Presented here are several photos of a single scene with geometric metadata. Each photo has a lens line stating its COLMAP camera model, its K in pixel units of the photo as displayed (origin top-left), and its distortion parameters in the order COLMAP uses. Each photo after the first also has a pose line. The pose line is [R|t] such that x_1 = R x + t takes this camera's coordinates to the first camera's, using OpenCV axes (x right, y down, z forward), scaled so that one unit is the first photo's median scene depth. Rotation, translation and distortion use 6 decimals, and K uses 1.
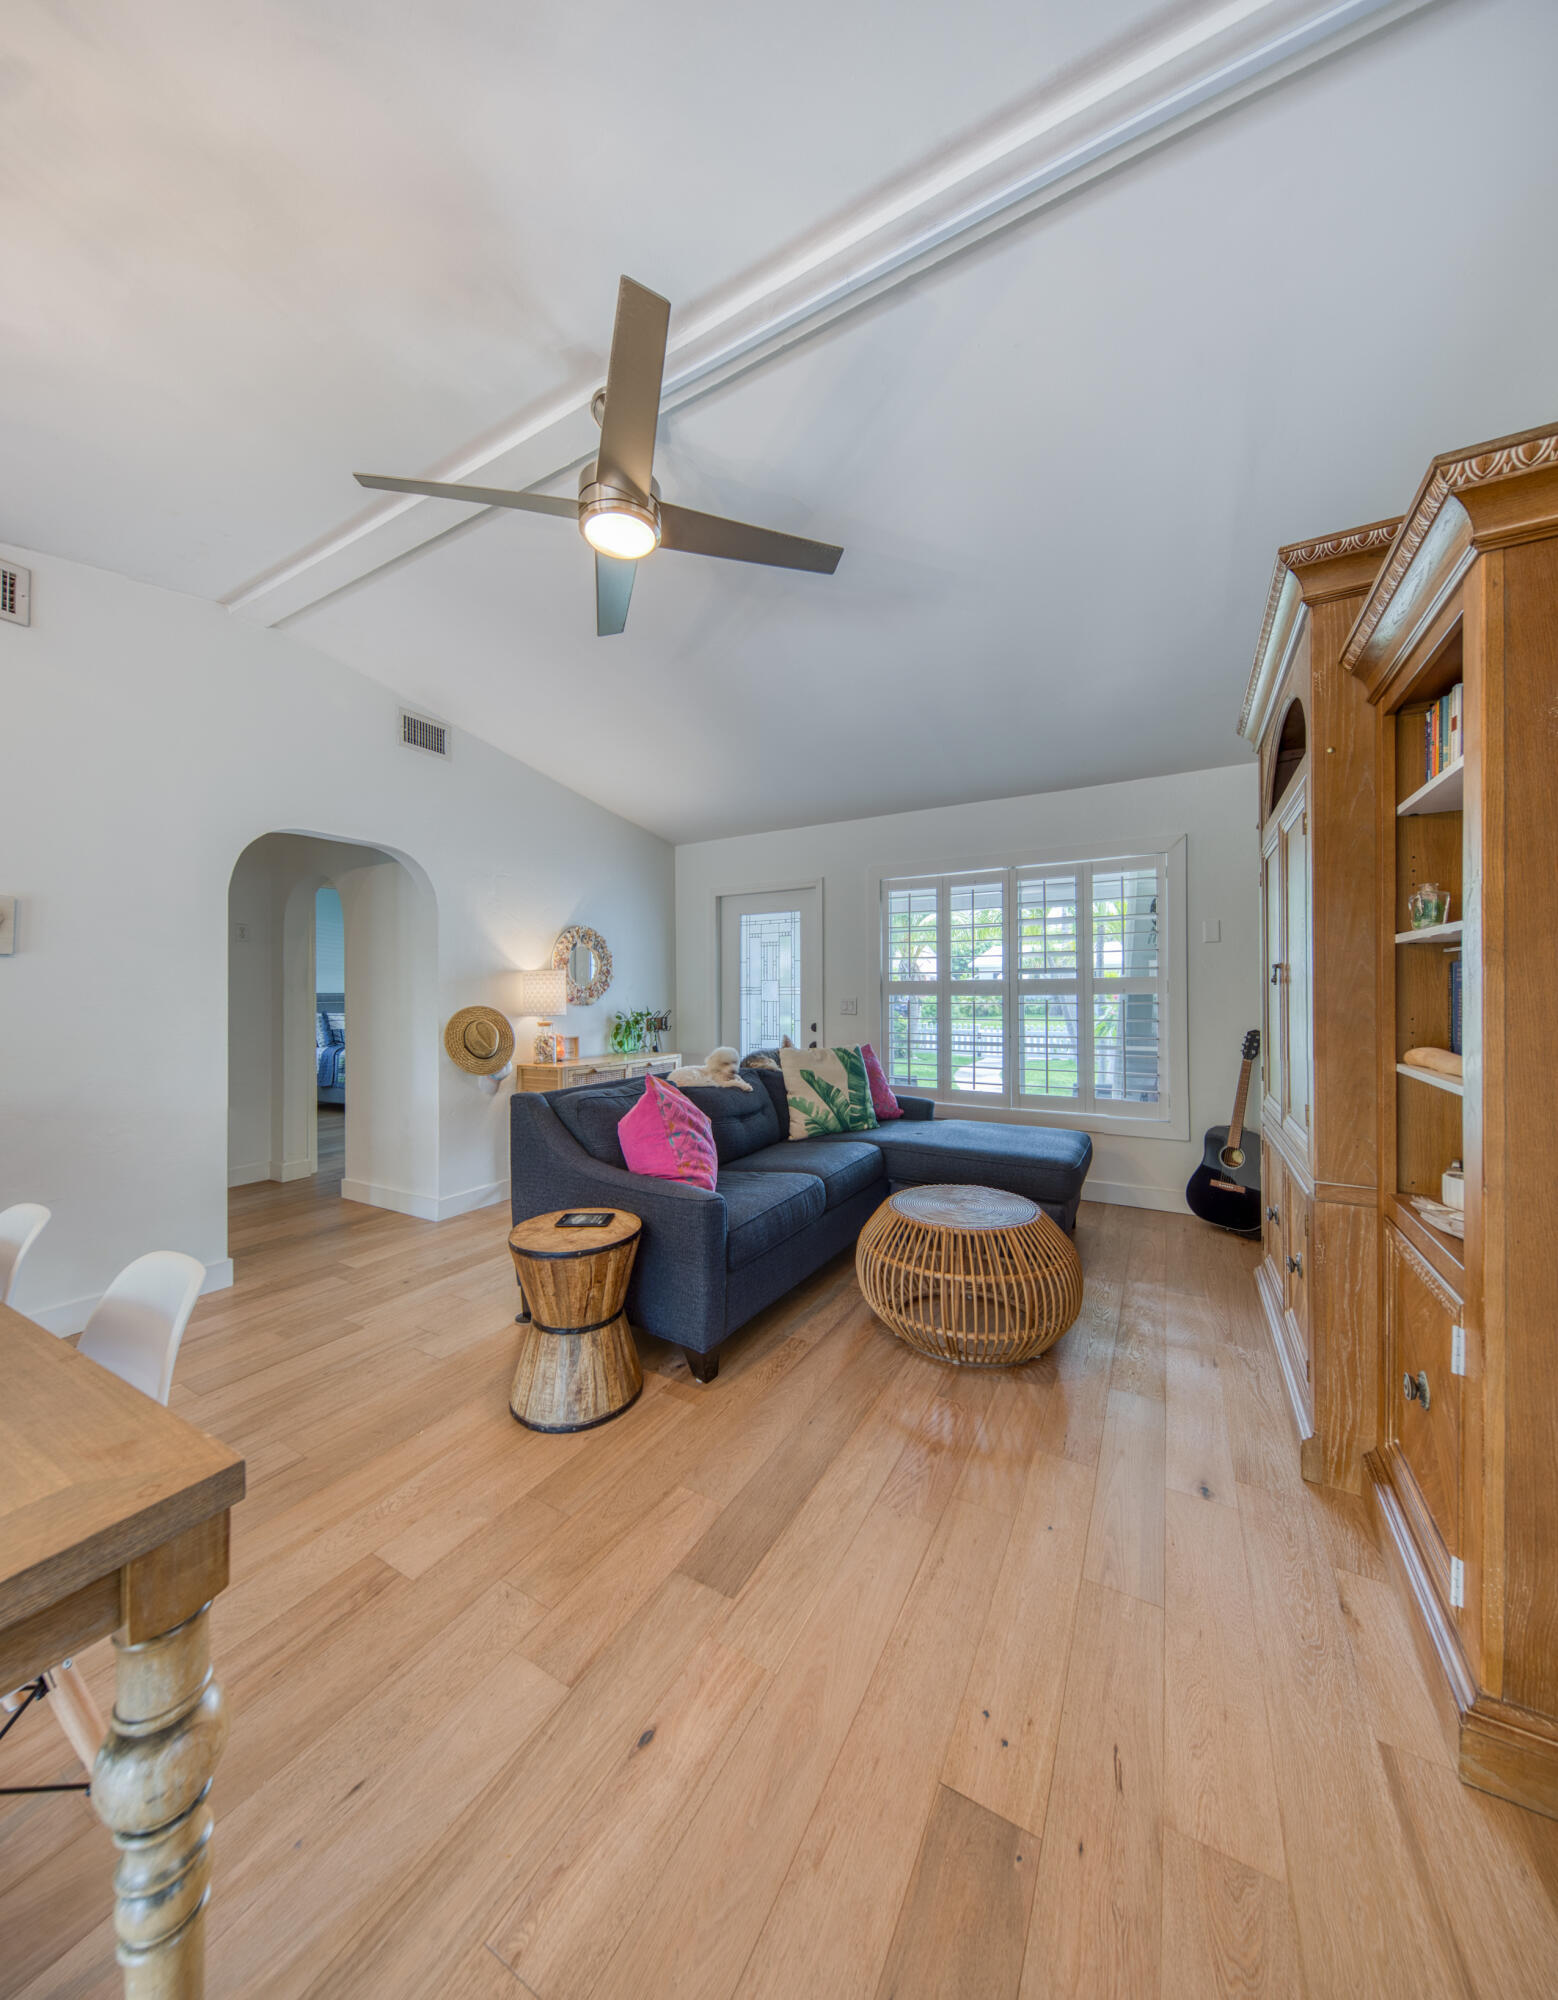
lens RADIAL K [[722.6, 0, 770.1], [0, 722.6, 988.7], [0, 0, 1]] dist [-0.001084, -0.001433]
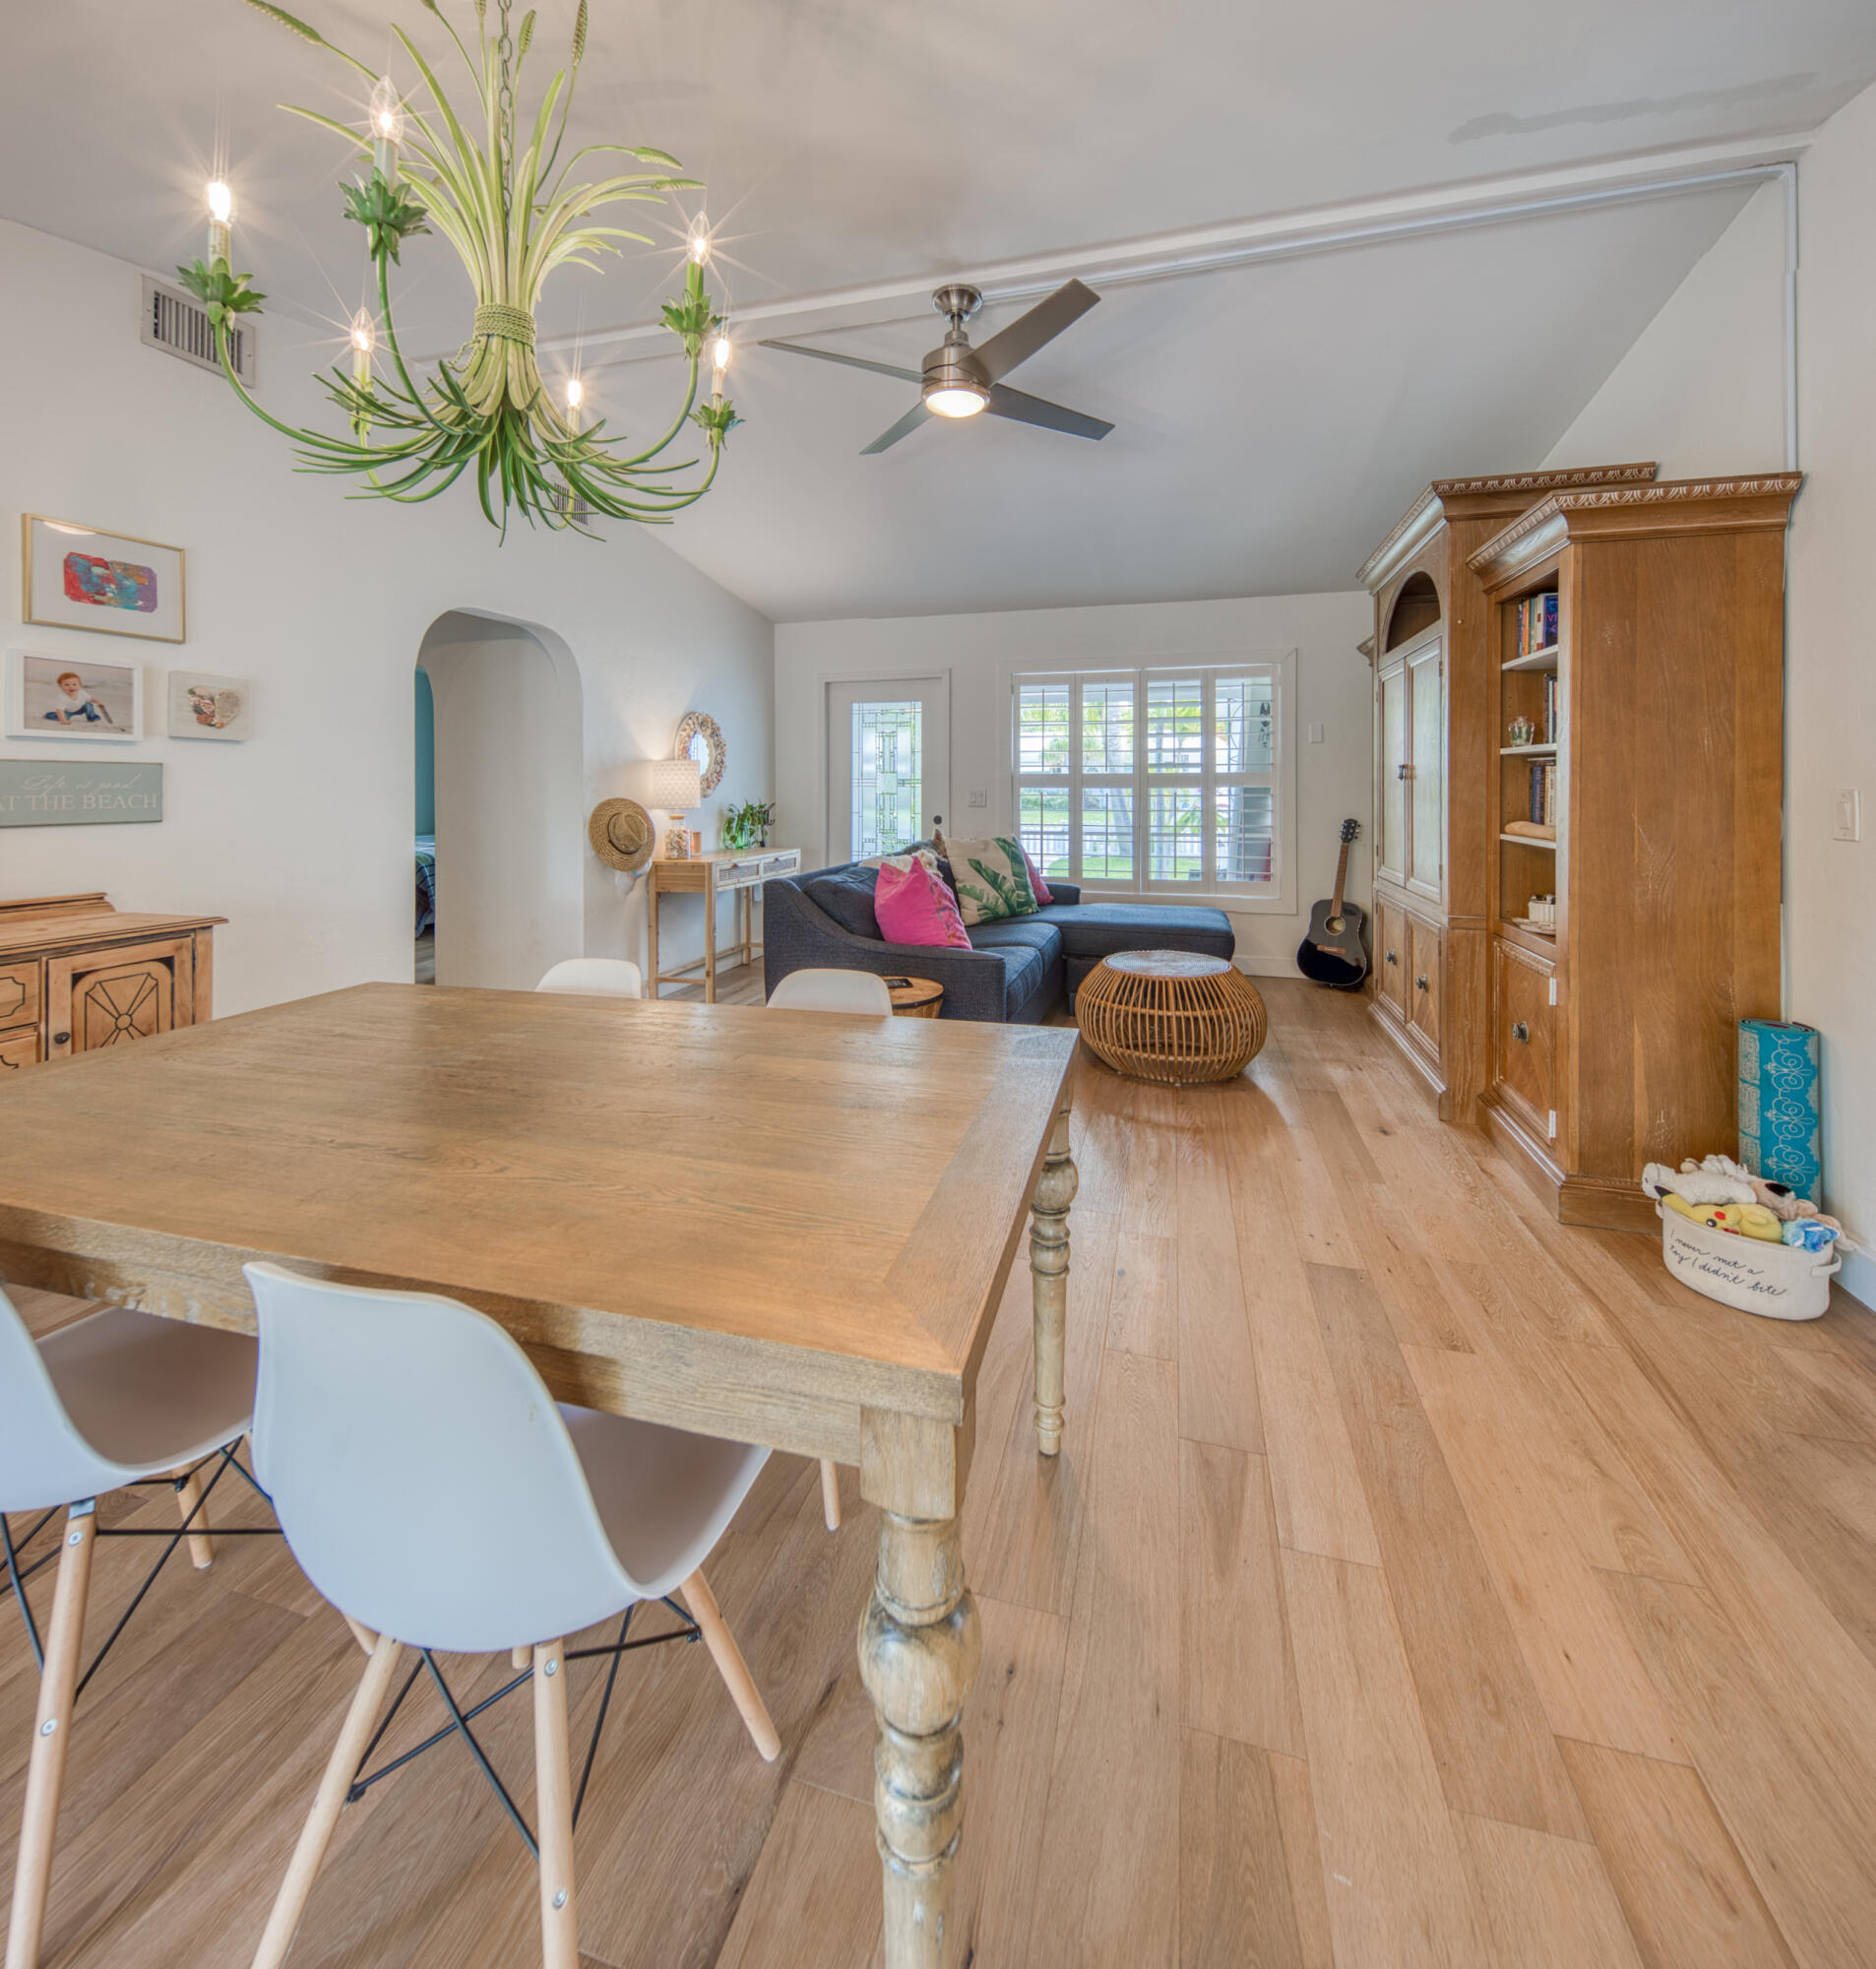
lens RADIAL K [[881.6, 0, 927.4], [0, 881.6, 783.3], [0, 0, 1]] dist [-0.002519, 0.000555]
pose [[0.971473, 0.004417, 0.237111, -0.322028], [-0.005402, 0.999979, 0.003503, -0.000705], [-0.237090, -0.004684, 0.971476, -0.223397]]
